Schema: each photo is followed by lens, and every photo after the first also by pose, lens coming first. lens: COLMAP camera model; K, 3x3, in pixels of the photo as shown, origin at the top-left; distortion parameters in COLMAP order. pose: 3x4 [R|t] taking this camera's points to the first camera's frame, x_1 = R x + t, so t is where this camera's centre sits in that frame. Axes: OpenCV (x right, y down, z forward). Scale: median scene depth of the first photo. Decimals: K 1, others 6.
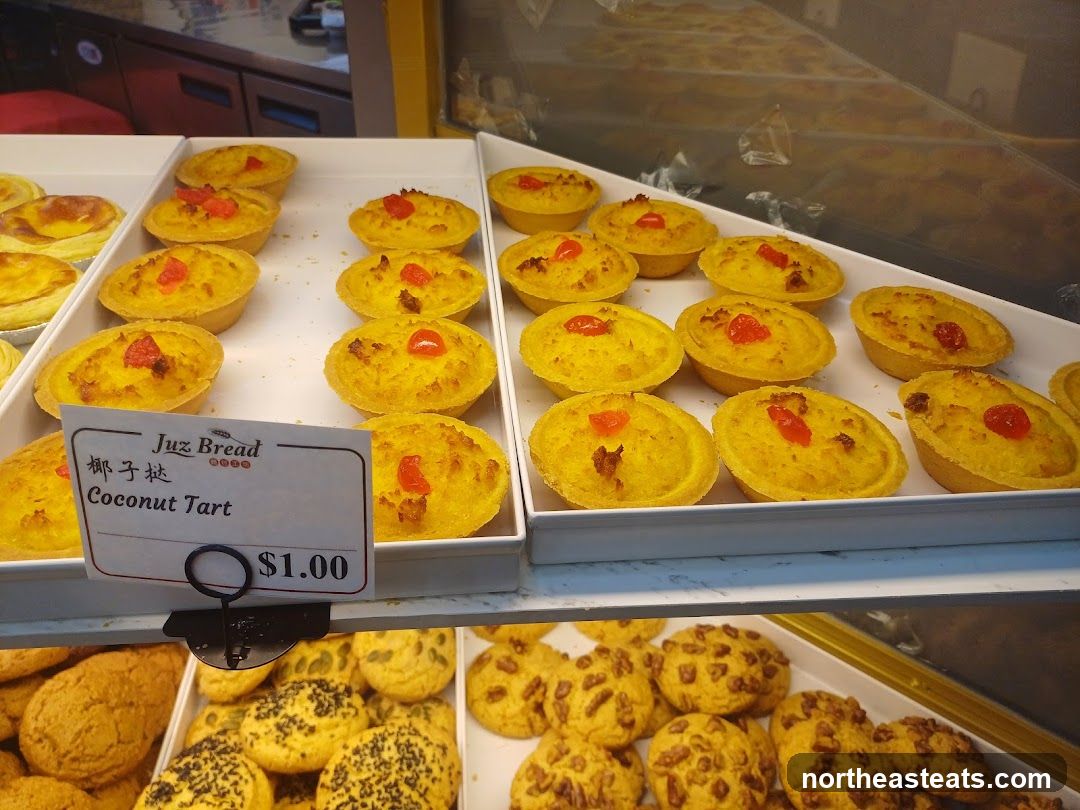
lens RADIAL K [[801.6, 0, 540.0], [0, 801.6, 405.0], [0, 0, 1]] dist [0.004288, -0.018149]
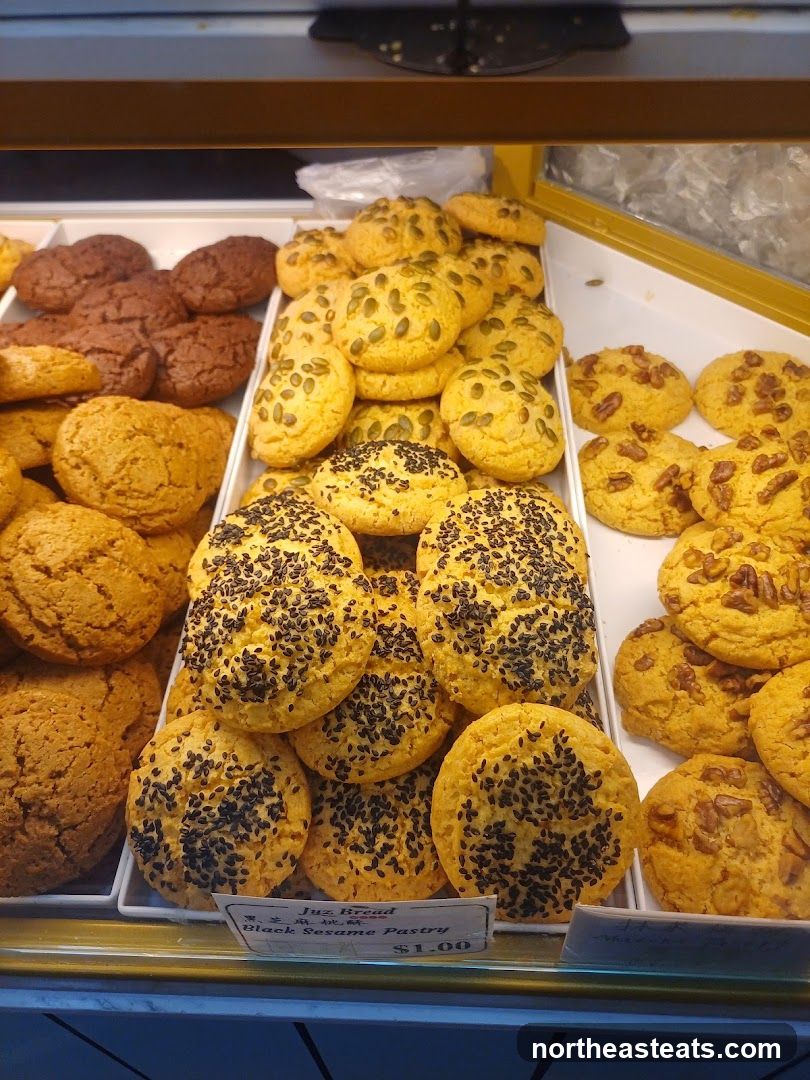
lens RADIAL K [[810.0, 0, 402.3], [0, 810.0, 528.7], [0, 0, 1]] dist [0.117678, -0.294082]
pose [[0.987408, 0.066885, -0.143356, -0.173186], [-0.028698, 0.966919, 0.253463, 0.249355], [0.155567, -0.246157, 0.956664, 0.236640]]
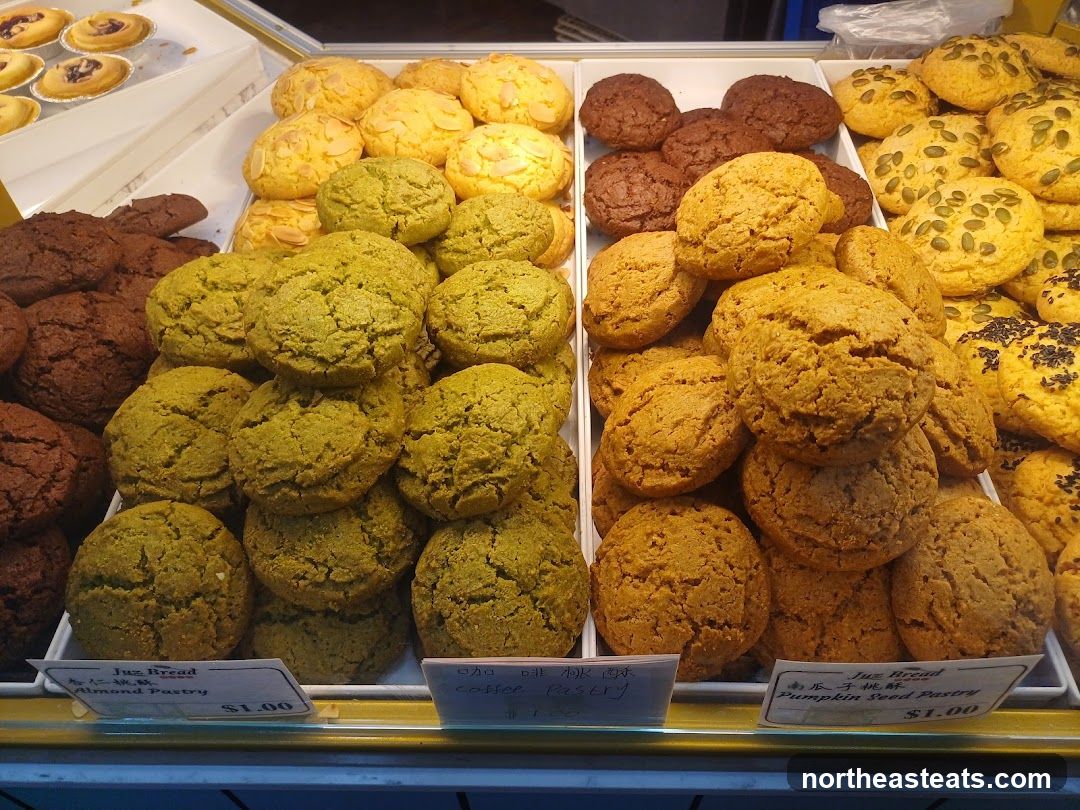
lens RADIAL K [[801.6, 0, 540.0], [0, 801.6, 405.0], [0, 0, 1]] dist [0.004288, -0.018149]
pose [[0.985621, 0.070782, -0.153429, -0.801792], [-0.023840, 0.957200, 0.288443, 0.284457], [0.167279, -0.280638, 0.945124, 0.101945]]
